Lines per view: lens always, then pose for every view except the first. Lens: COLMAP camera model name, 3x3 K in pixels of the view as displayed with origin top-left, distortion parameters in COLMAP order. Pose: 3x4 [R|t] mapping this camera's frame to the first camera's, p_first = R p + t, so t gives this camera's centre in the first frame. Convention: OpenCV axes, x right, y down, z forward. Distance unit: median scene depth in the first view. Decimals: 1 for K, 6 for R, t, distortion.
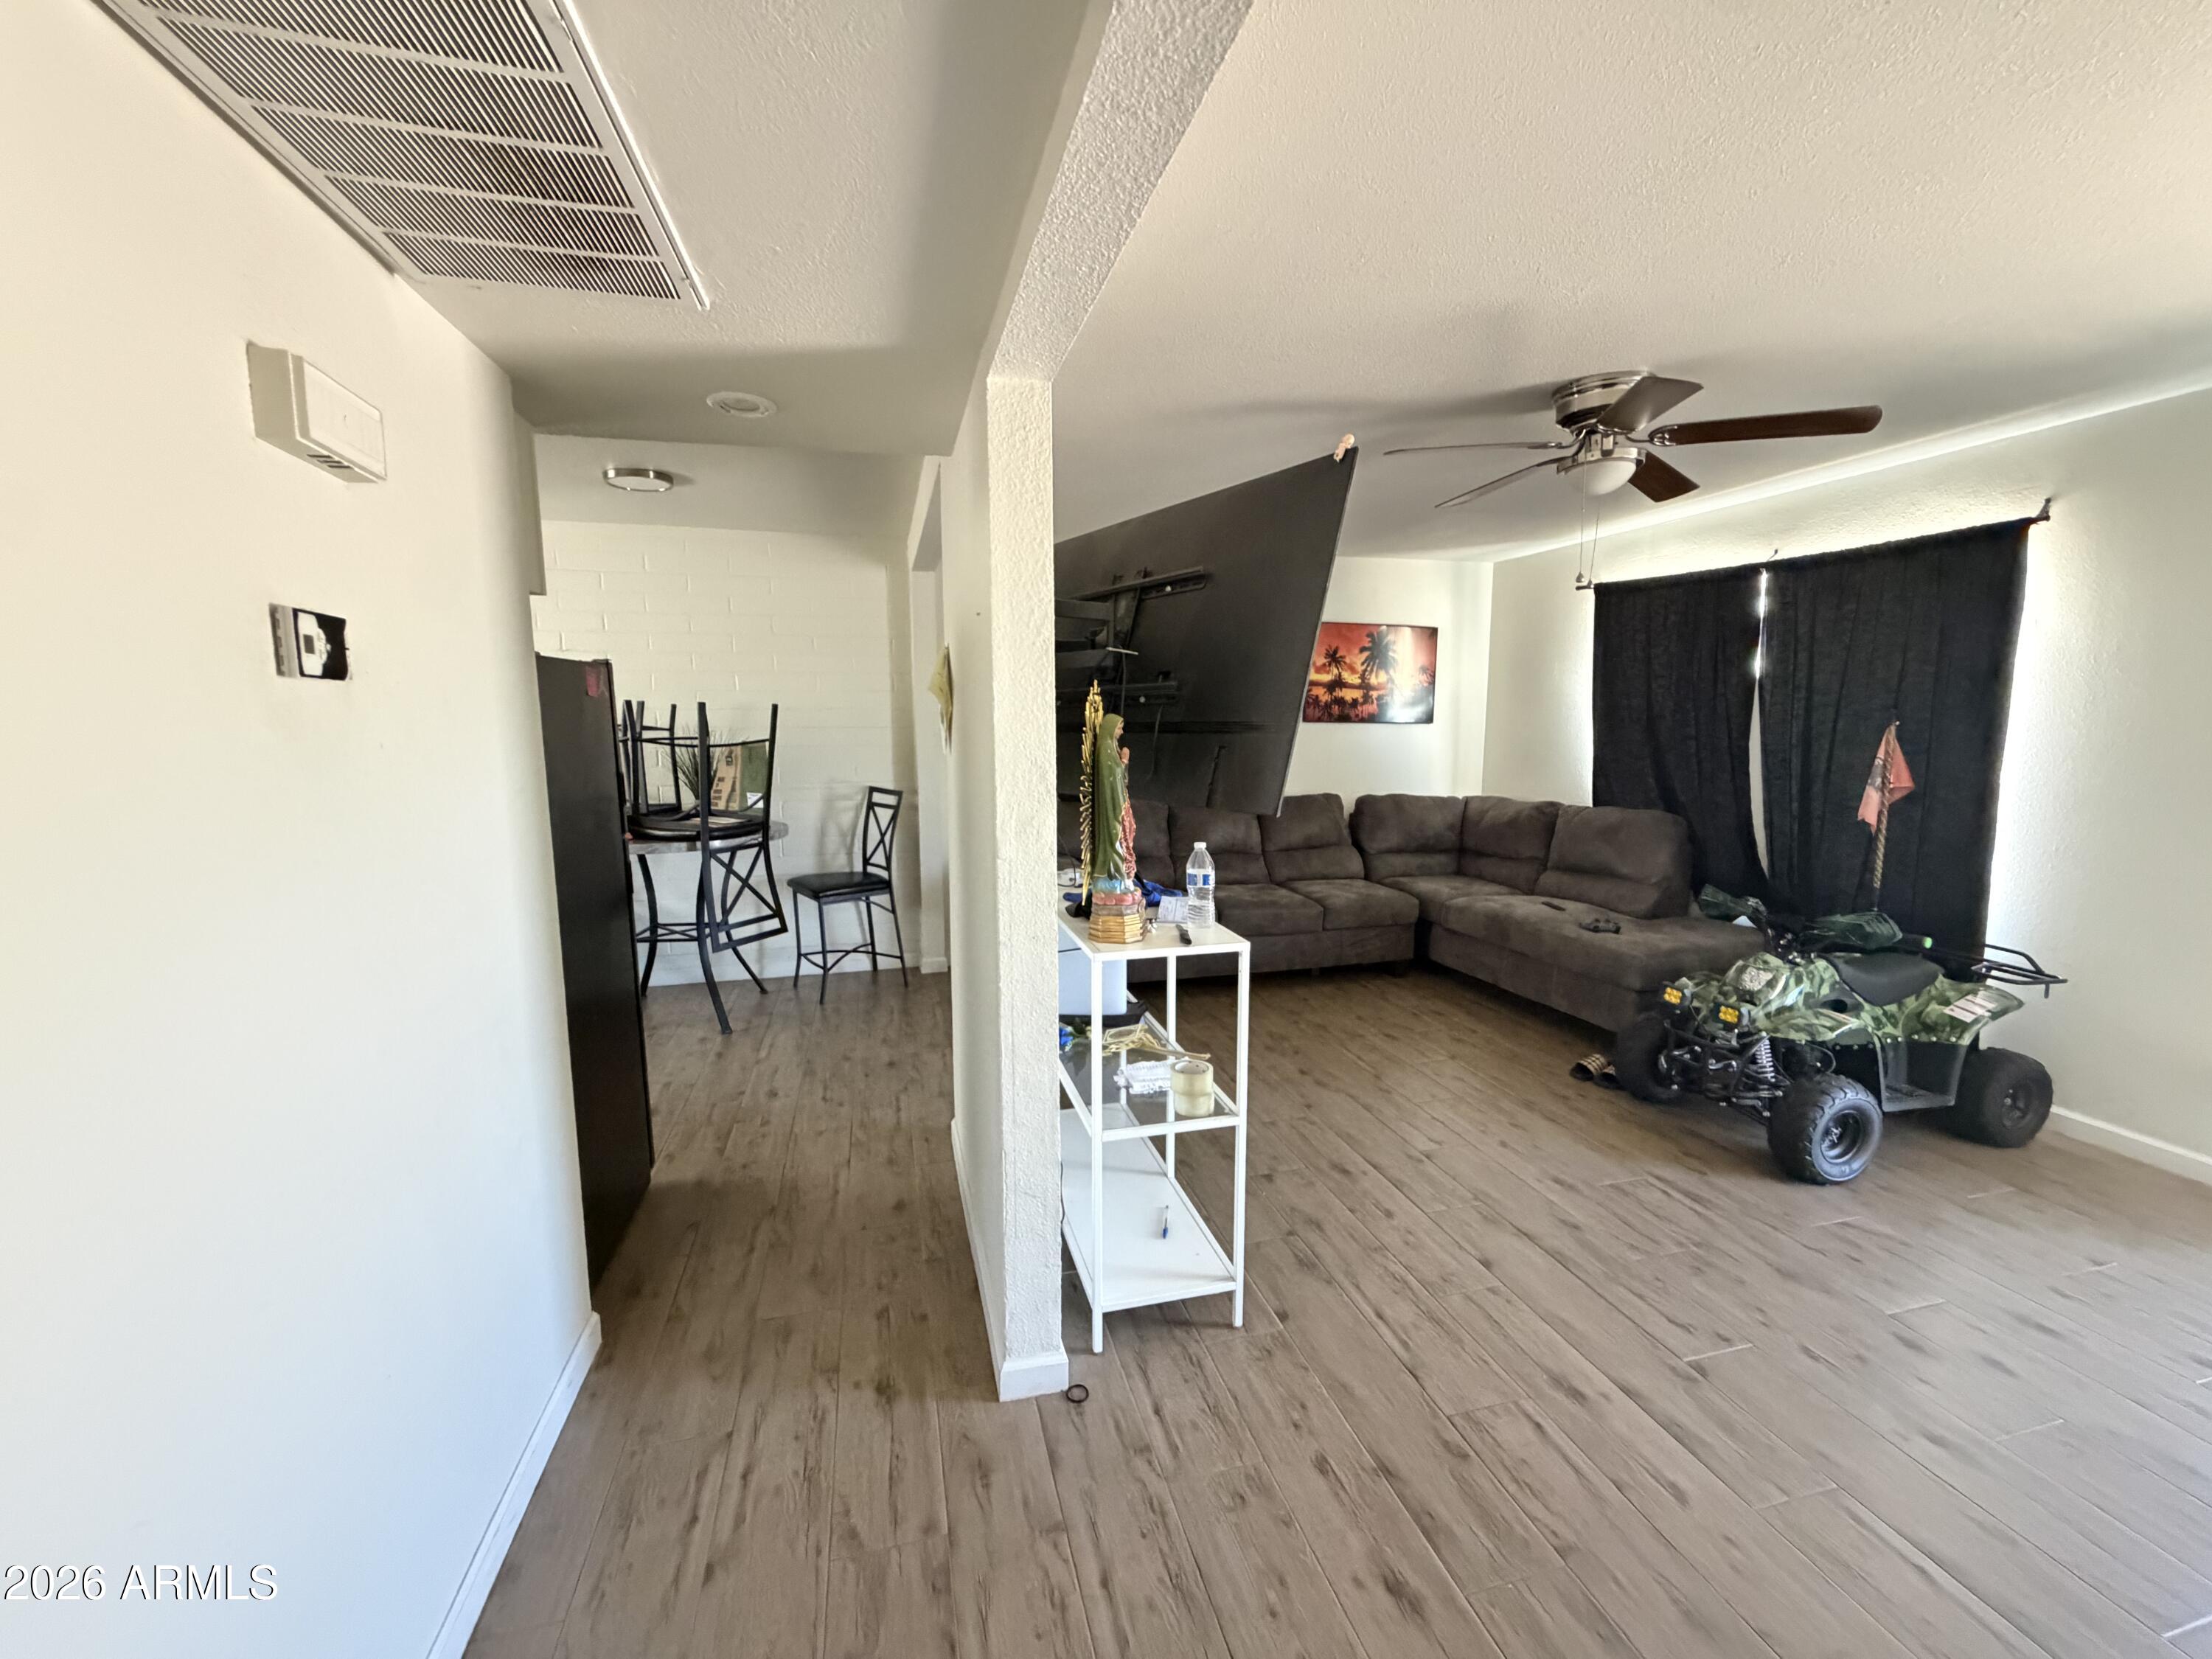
lens RADIAL K [[883.7, 0, 1108.2], [0, 883.7, 826.1], [0, 0, 1]] dist [0.001813, 0.000114]
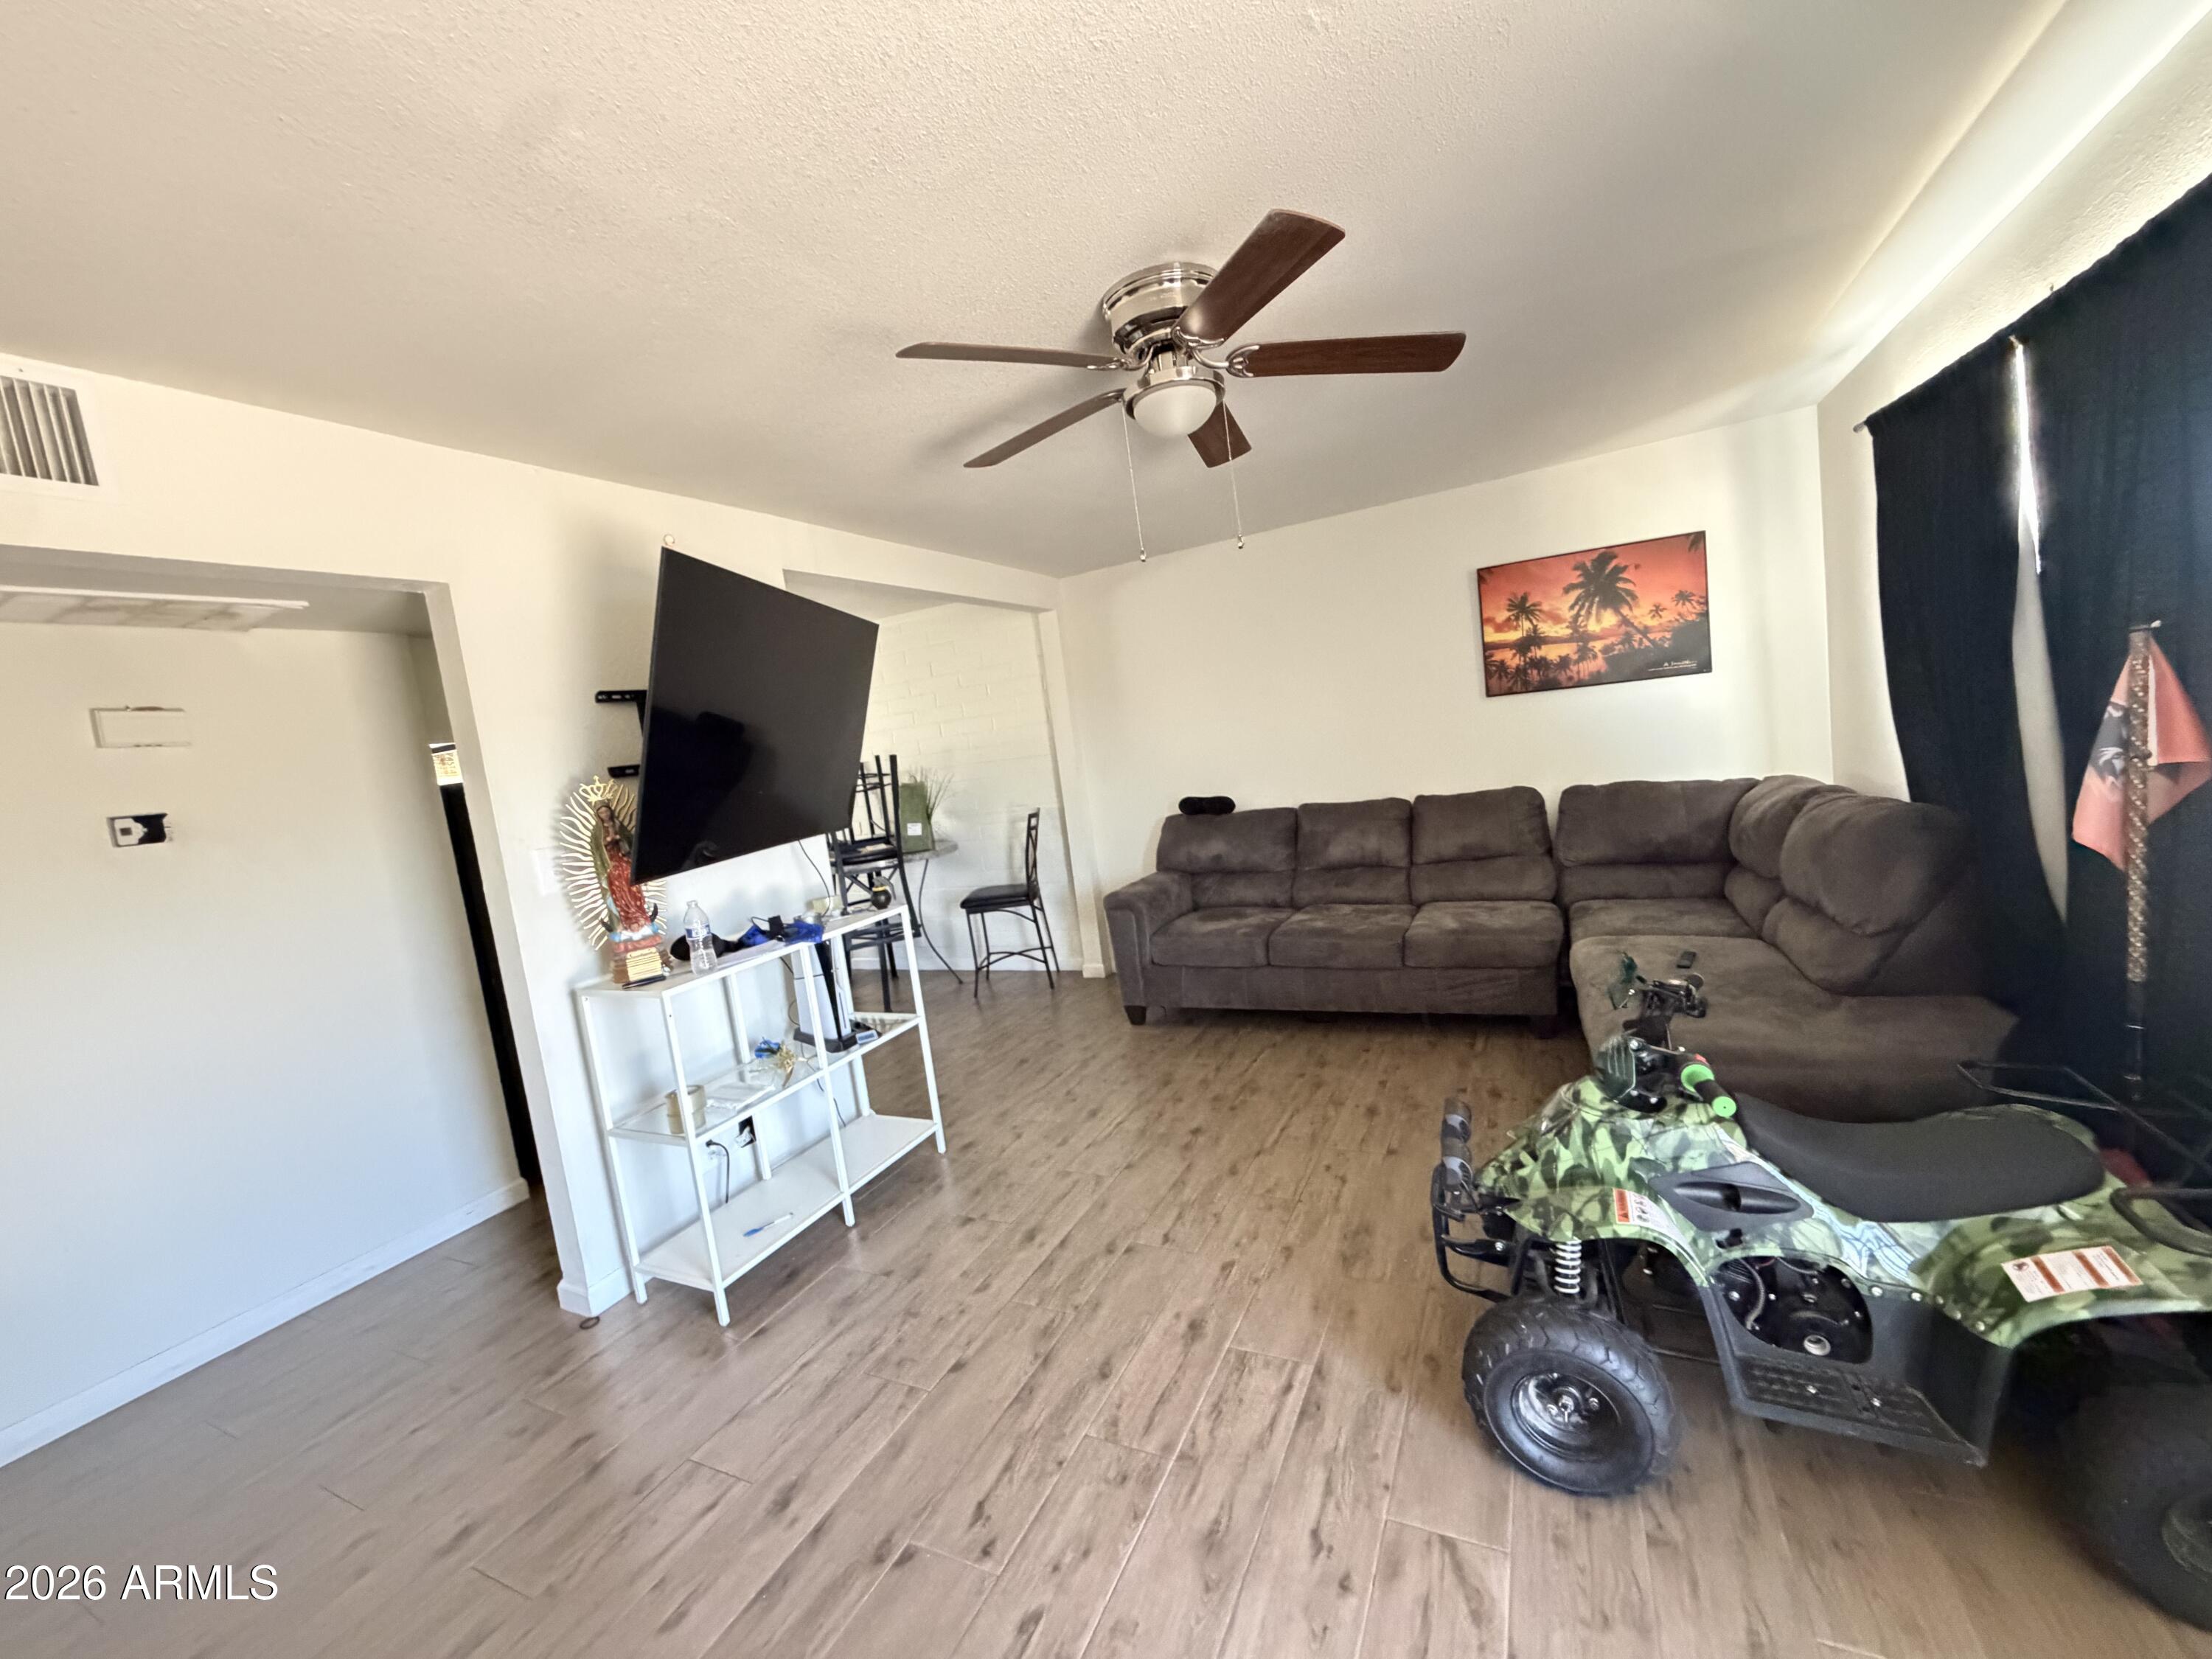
lens RADIAL K [[883.7, 0, 1101.5], [0, 883.7, 827.3], [0, 0, 1]] dist [0.001813, 0.000114]
pose [[0.749948, -0.026268, -0.660975, 0.510492], [0.043355, 0.999015, 0.009489, -0.026404], [0.660075, -0.035773, 0.750348, 0.194373]]
